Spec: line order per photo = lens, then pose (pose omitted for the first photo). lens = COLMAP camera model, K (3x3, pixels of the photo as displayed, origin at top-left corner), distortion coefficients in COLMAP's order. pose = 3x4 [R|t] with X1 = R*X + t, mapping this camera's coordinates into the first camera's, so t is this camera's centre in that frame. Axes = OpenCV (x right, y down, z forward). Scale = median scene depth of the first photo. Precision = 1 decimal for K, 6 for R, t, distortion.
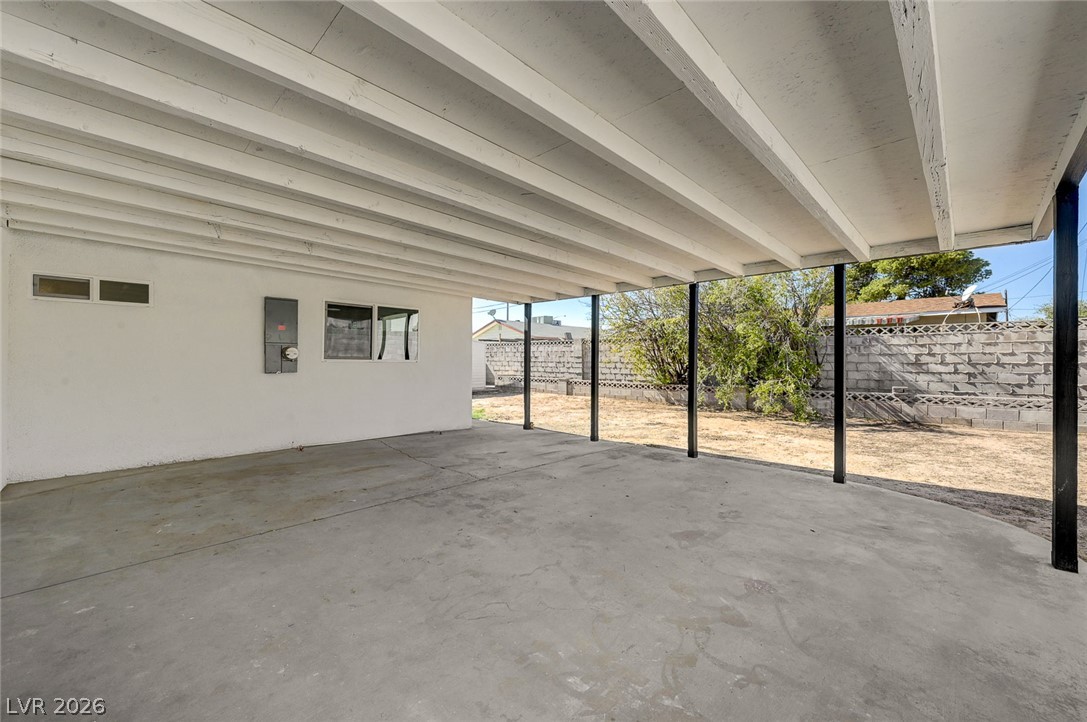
lens RADIAL K [[430.2, 0, 549.4], [0, 430.2, 360.4], [0, 0, 1]] dist [-0.002528, -0.000362]
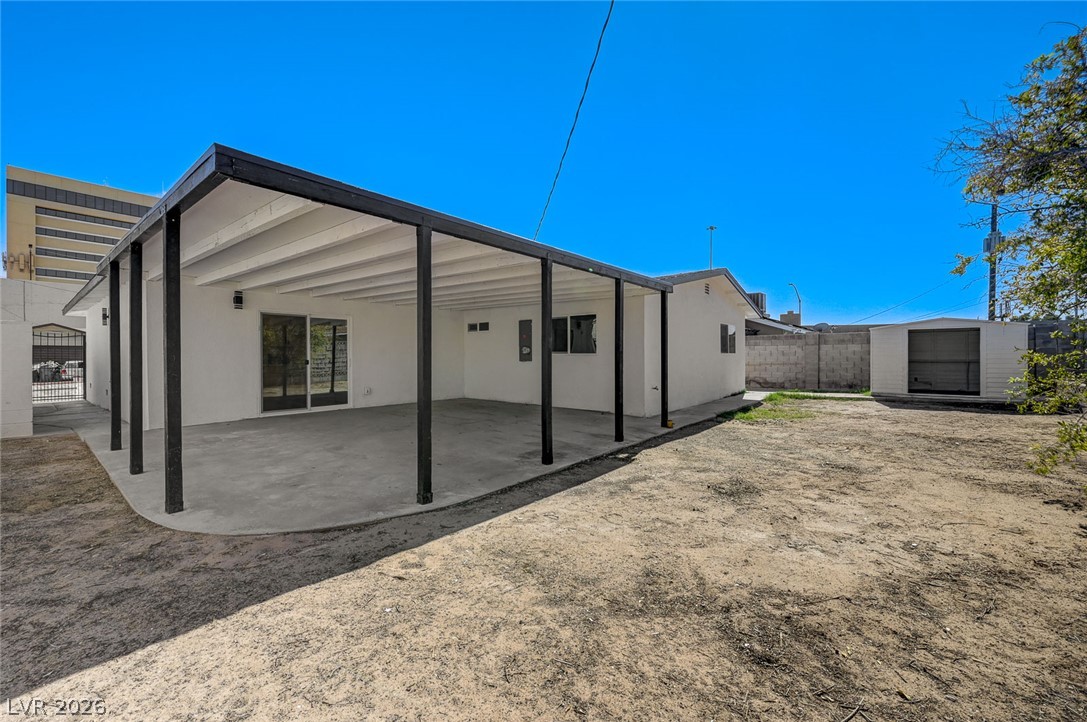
lens RADIAL K [[430.2, 0, 546.8], [0, 430.2, 356.8], [0, 0, 1]] dist [-0.002528, -0.000362]
pose [[0.089778, -0.002283, -0.995959, 1.572546], [0.002747, 0.999994, -0.002045, 0.018901], [0.995958, -0.002552, 0.089784, 1.219397]]
